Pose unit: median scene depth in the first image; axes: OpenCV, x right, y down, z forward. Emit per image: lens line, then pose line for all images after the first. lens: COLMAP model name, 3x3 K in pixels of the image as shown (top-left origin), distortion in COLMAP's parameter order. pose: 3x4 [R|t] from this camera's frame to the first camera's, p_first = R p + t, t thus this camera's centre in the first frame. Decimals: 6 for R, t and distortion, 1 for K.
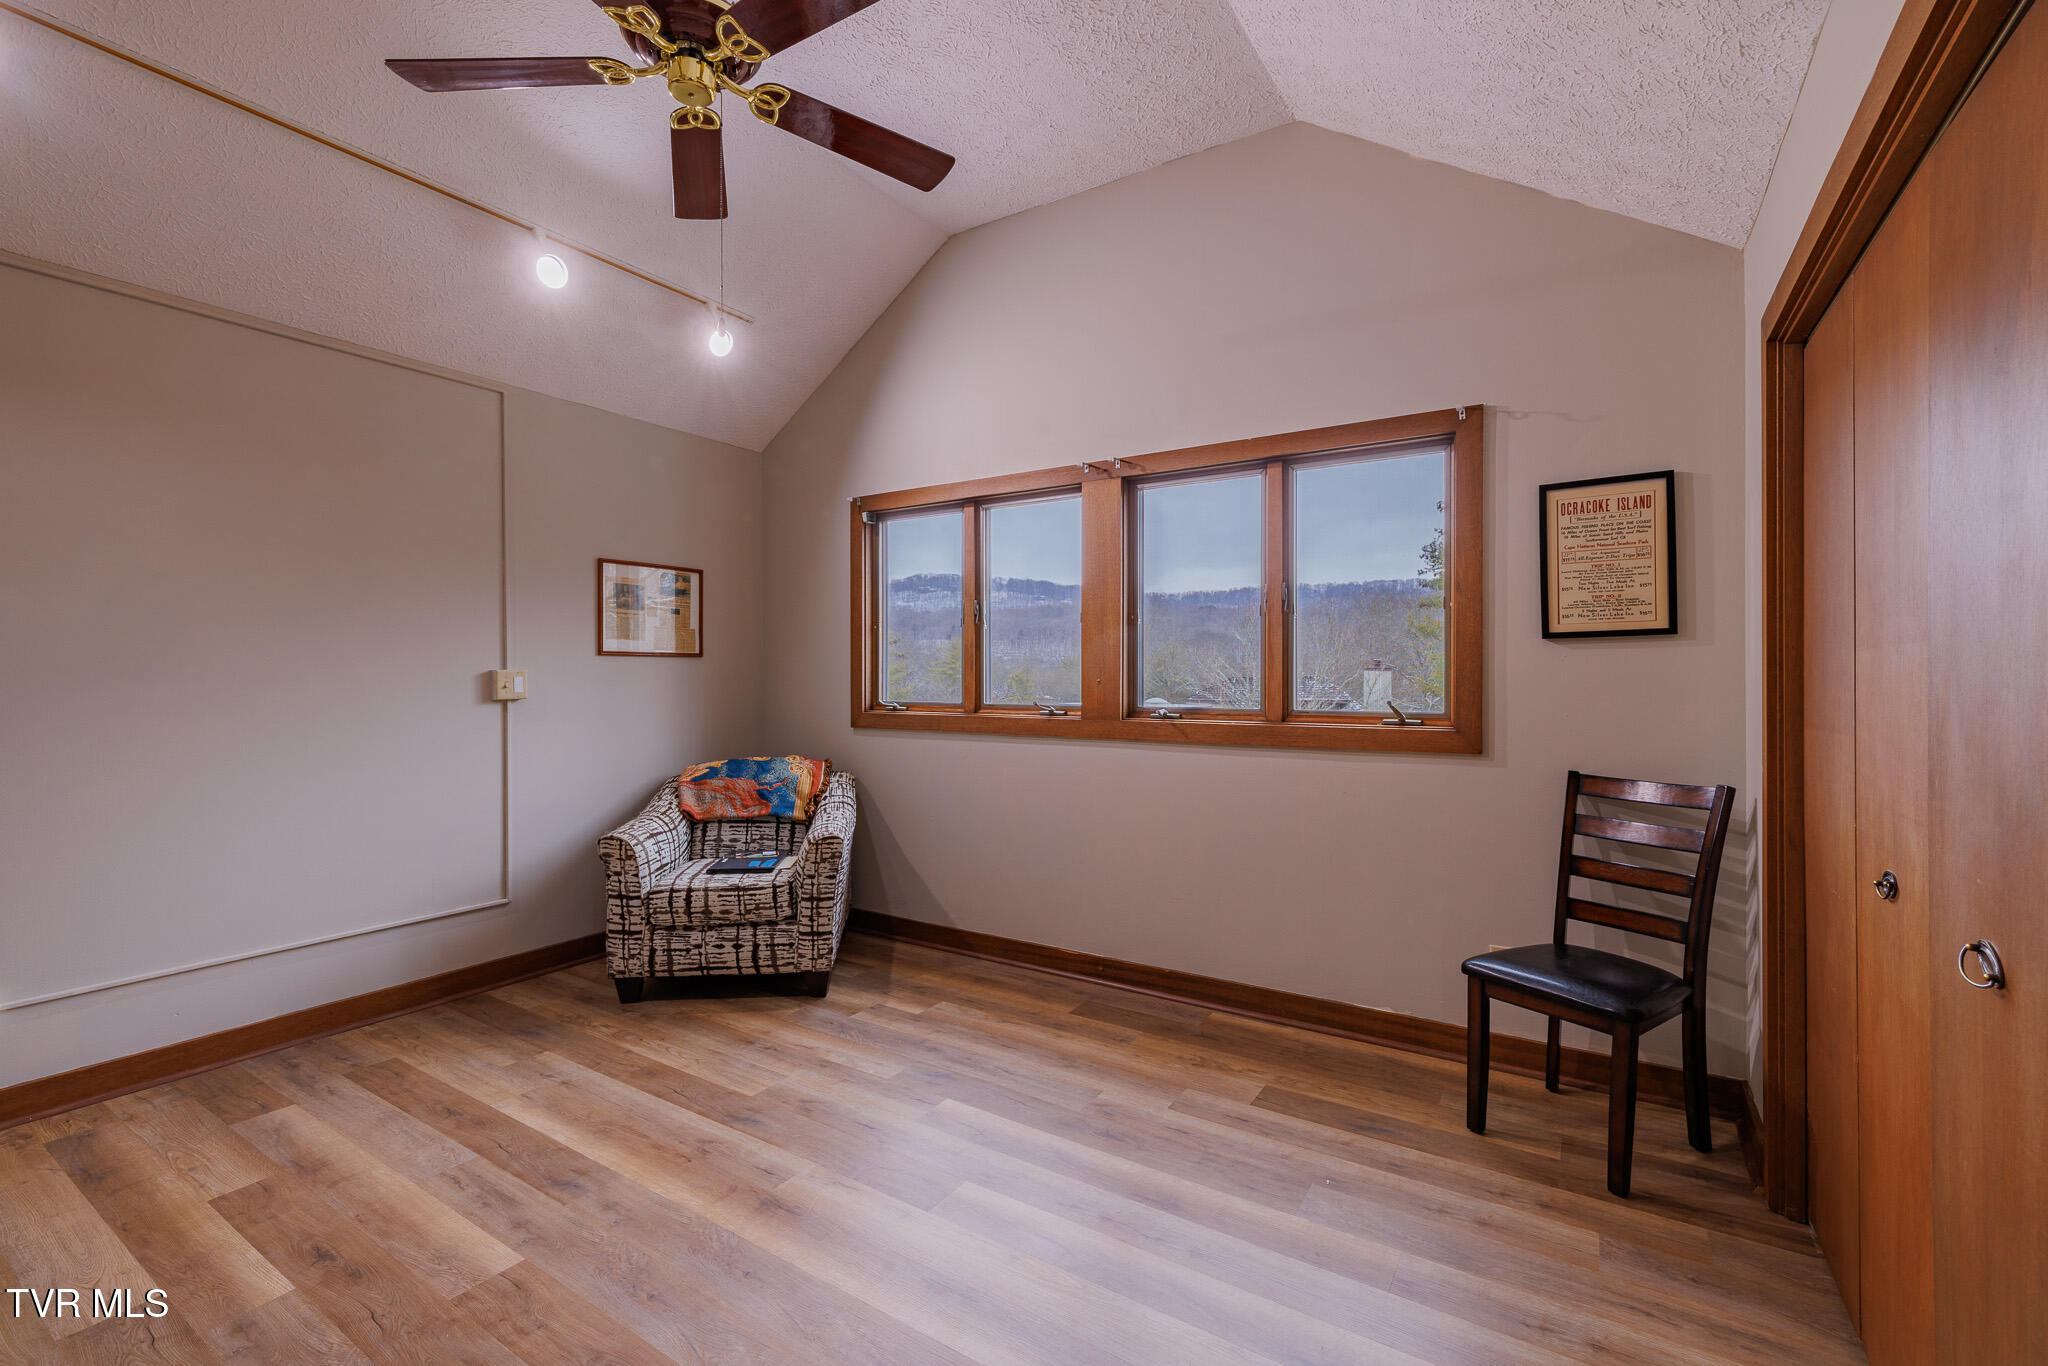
lens RADIAL K [[878.4, 0, 1010.1], [0, 878.4, 680.2], [0, 0, 1]] dist [-0.001832, 0.000916]
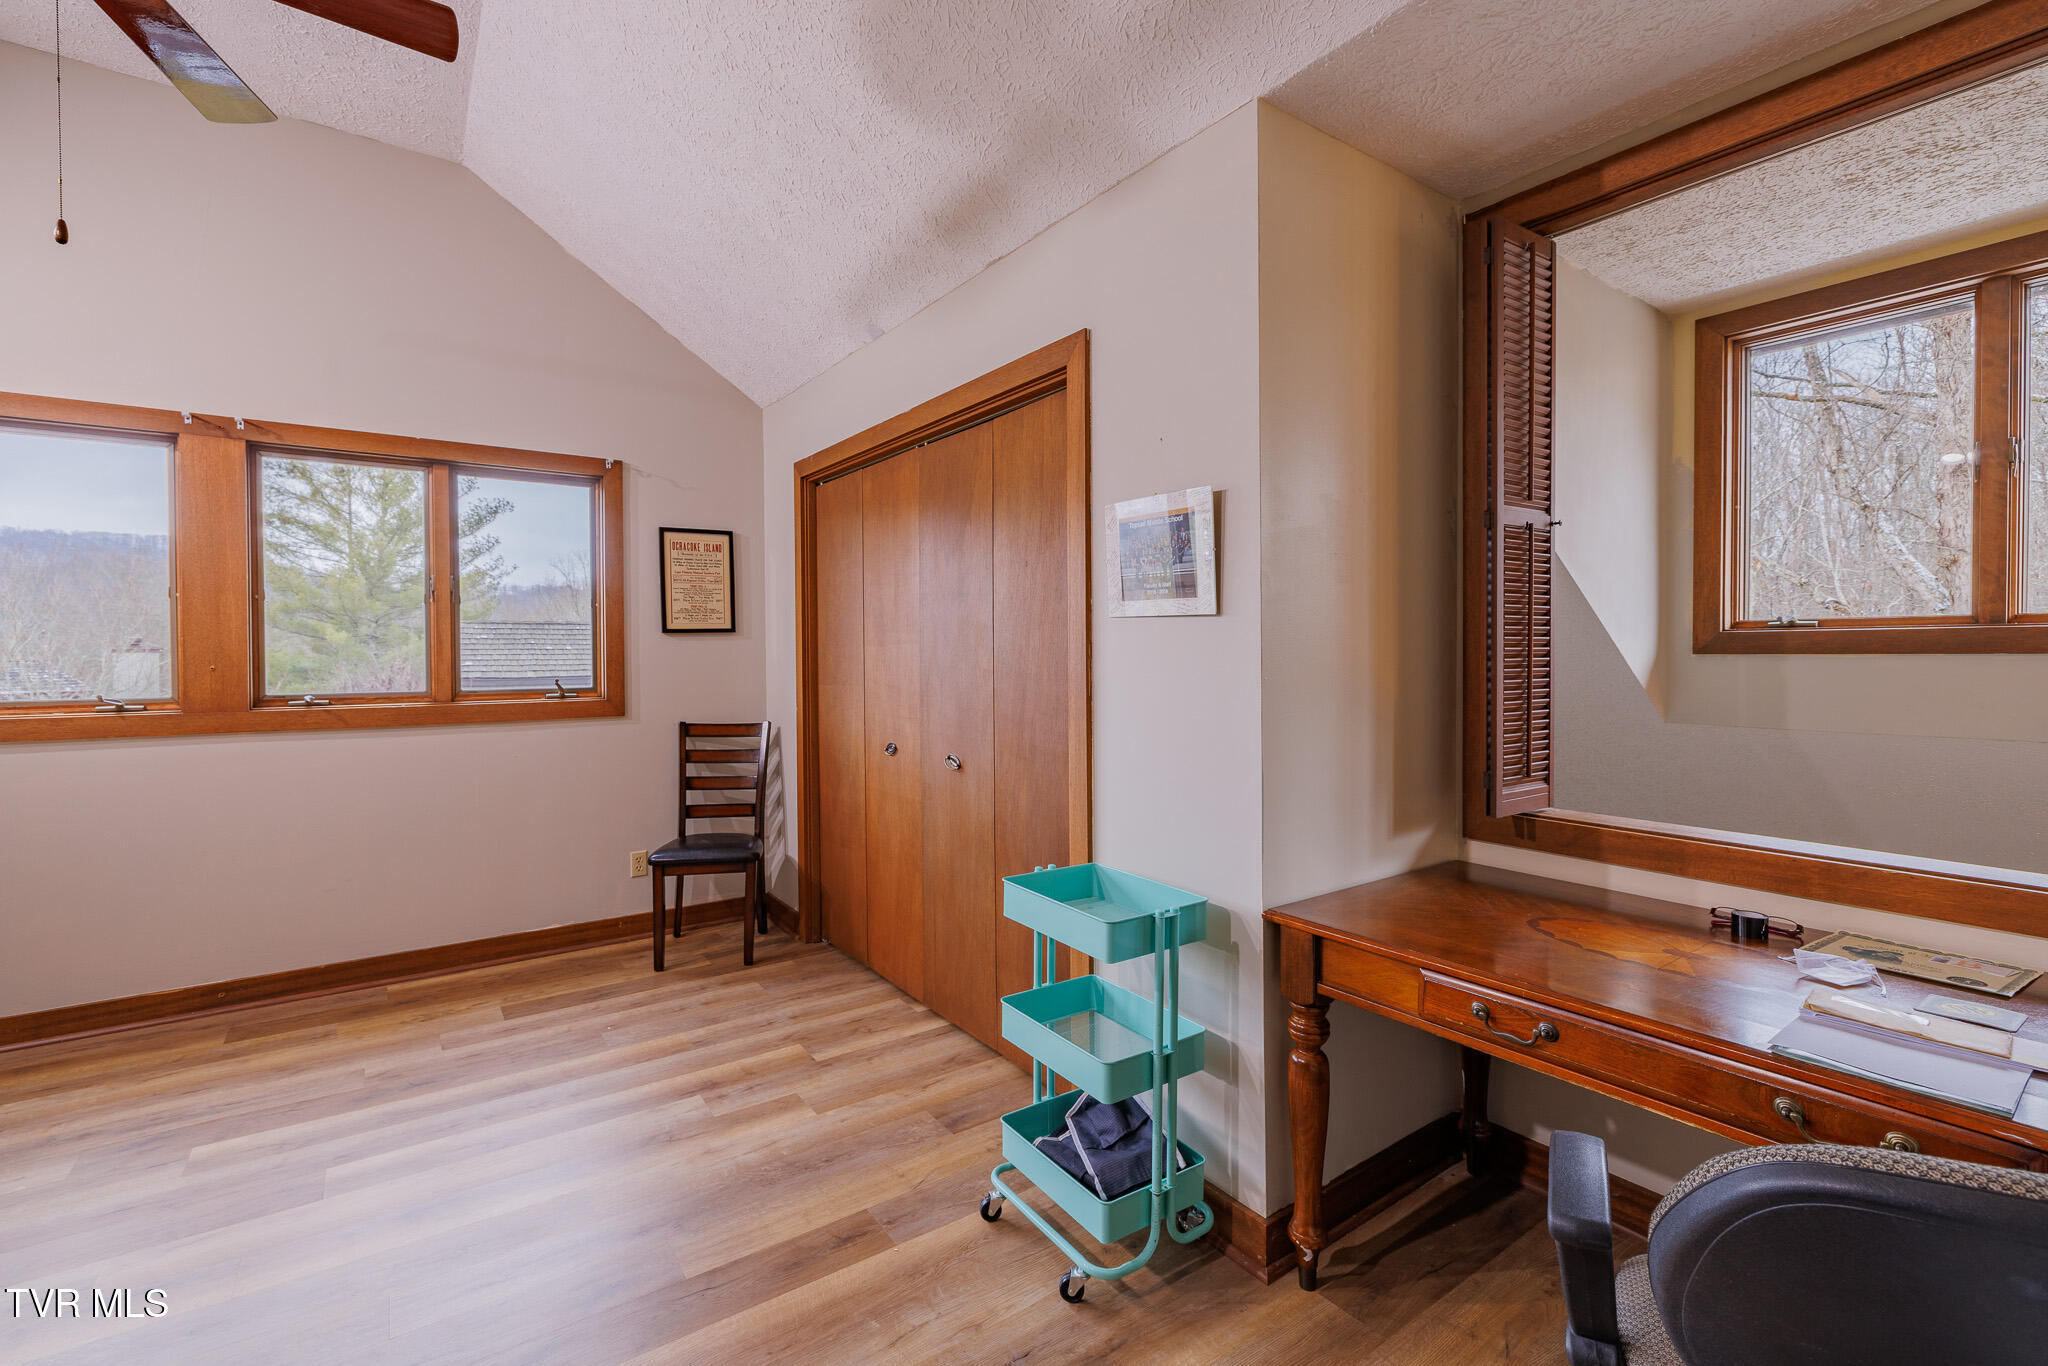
lens RADIAL K [[878.4, 0, 1005.1], [0, 878.4, 685.0], [0, 0, 1]] dist [-0.001832, 0.000916]
pose [[0.370814, -0.035338, 0.928034, -0.539946], [0.010577, 0.999372, 0.033828, -0.004152], [-0.928647, -0.002728, 0.370955, -0.068331]]
